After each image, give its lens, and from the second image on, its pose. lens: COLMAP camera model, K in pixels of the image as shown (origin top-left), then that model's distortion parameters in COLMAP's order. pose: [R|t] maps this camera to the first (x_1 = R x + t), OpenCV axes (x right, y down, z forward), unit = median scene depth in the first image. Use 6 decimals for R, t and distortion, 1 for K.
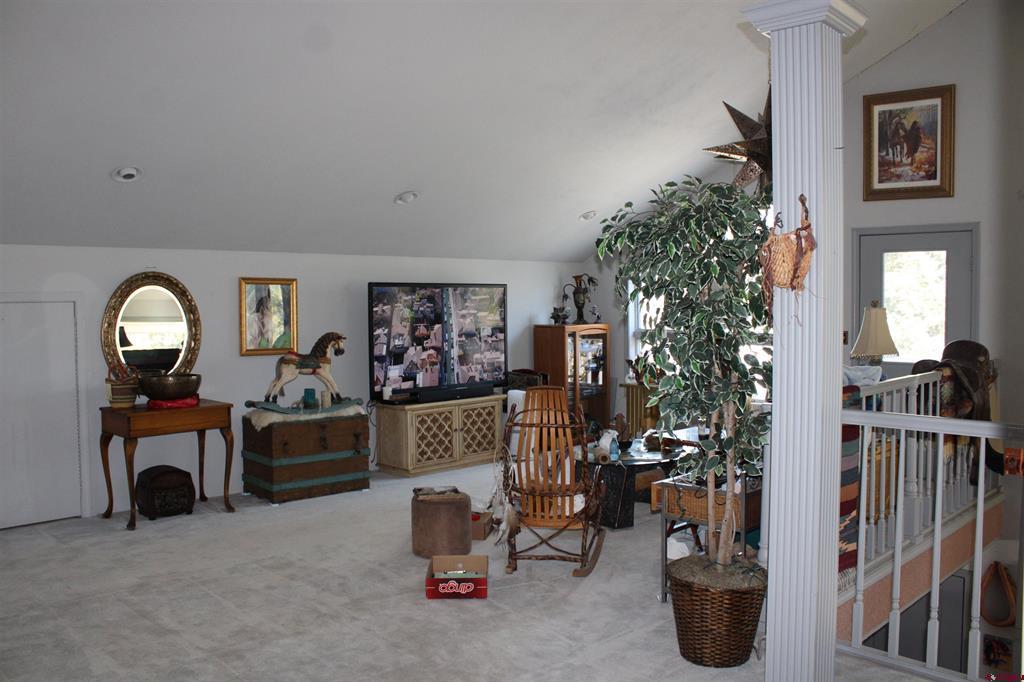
lens RADIAL K [[871.4, 0, 509.4], [0, 871.4, 339.8], [0, 0, 1]] dist [-0.154895, 0.130197]
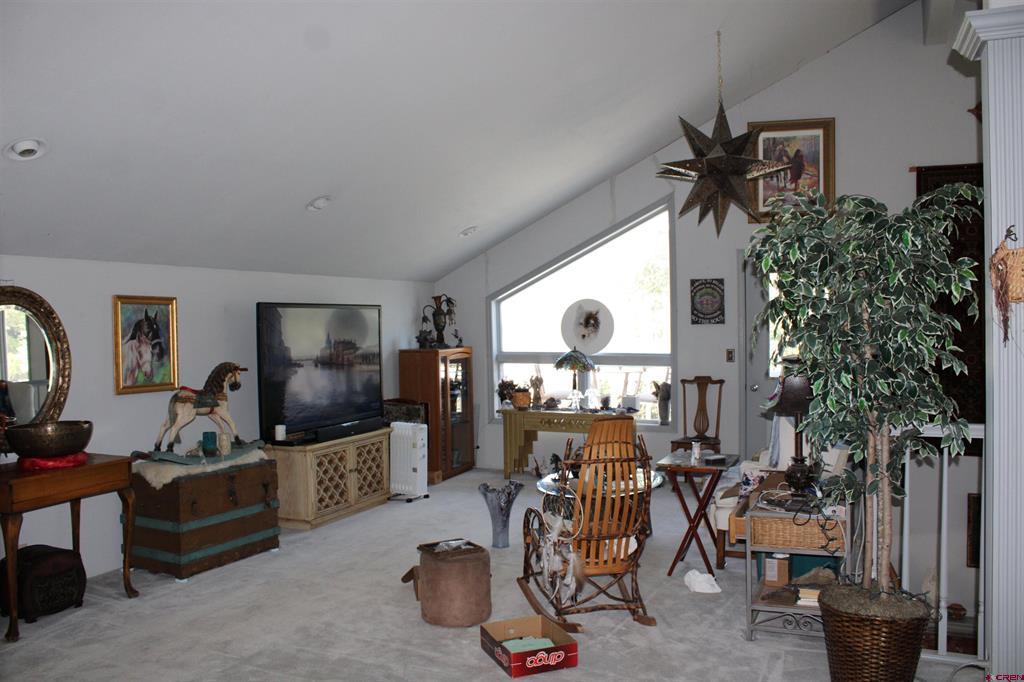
lens RADIAL K [[871.4, 0, 533.1], [0, 871.4, 333.3], [0, 0, 1]] dist [-0.154895, 0.130197]
pose [[0.929290, -0.012652, 0.369135, -0.241678], [0.025762, 0.999199, -0.030609, -0.003950], [-0.368452, 0.037954, 0.928872, 0.136649]]
